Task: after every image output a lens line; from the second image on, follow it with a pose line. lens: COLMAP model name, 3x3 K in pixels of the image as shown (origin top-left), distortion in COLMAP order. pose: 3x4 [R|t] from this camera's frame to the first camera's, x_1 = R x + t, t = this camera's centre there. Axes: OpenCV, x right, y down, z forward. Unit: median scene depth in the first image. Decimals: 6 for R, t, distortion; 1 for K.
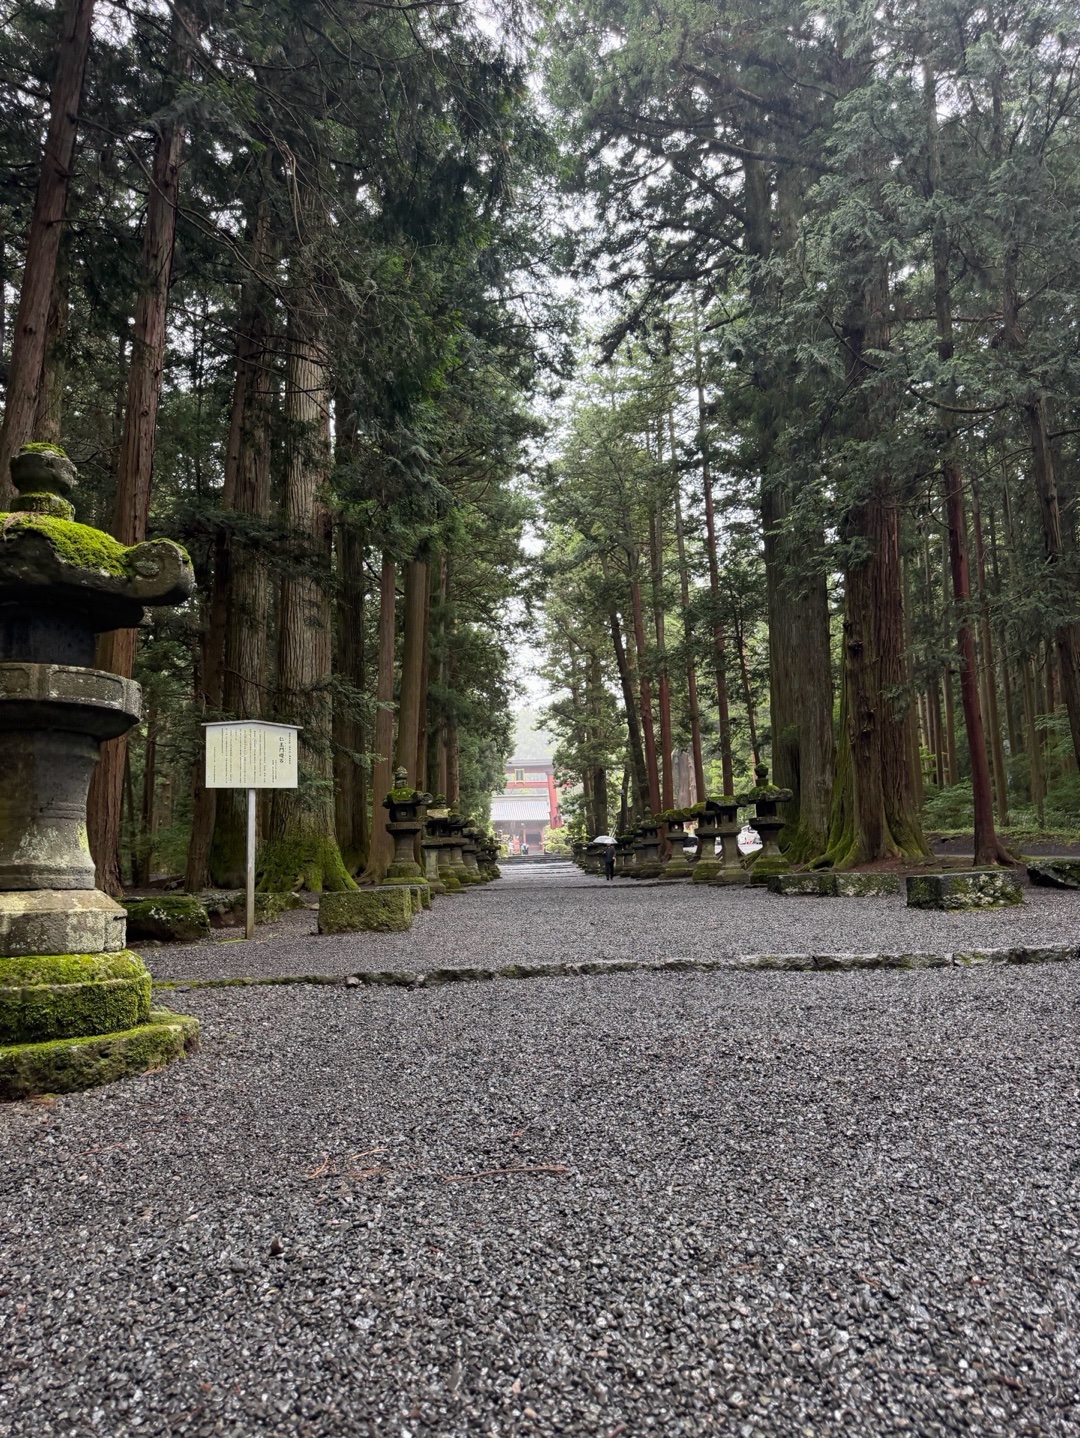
lens RADIAL K [[1052.4, 0, 539.7], [0, 1052.4, 758.3], [0, 0, 1]] dist [0.024570, 0.008855]
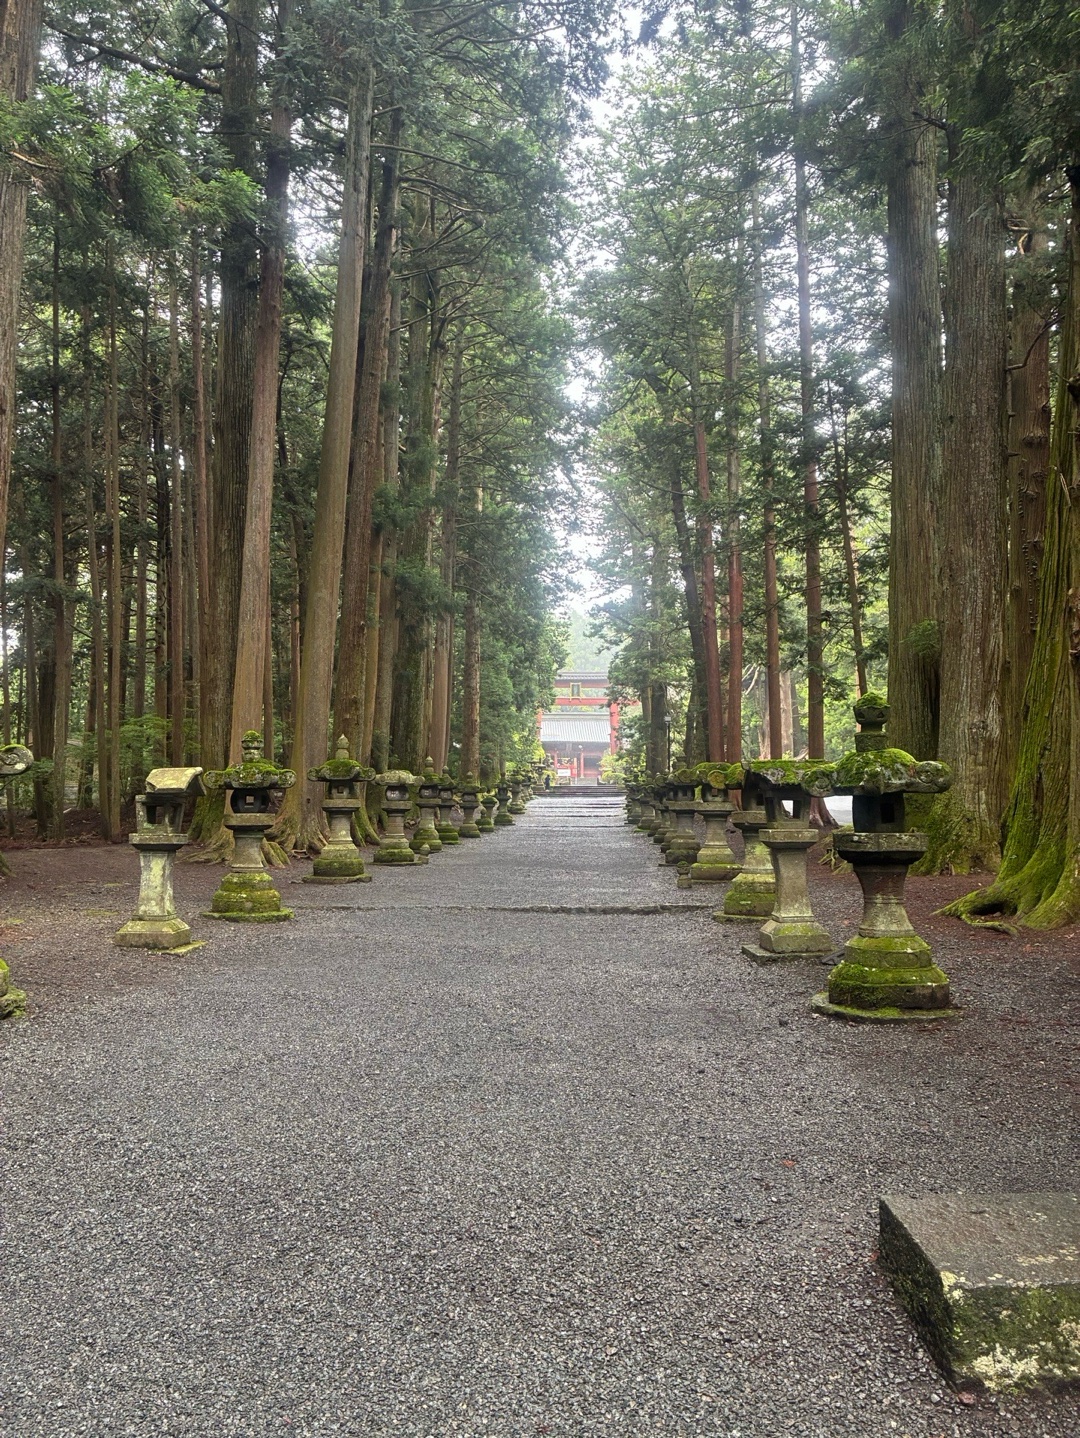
lens RADIAL K [[1052.4, 0, 539.7], [0, 1052.4, 758.3], [0, 0, 1]] dist [0.024570, 0.008855]
pose [[0.995414, 0.037471, -0.088017, 0.037944], [-0.029984, 0.995938, 0.084904, -0.000552], [0.090841, -0.081876, 0.992494, 0.186581]]
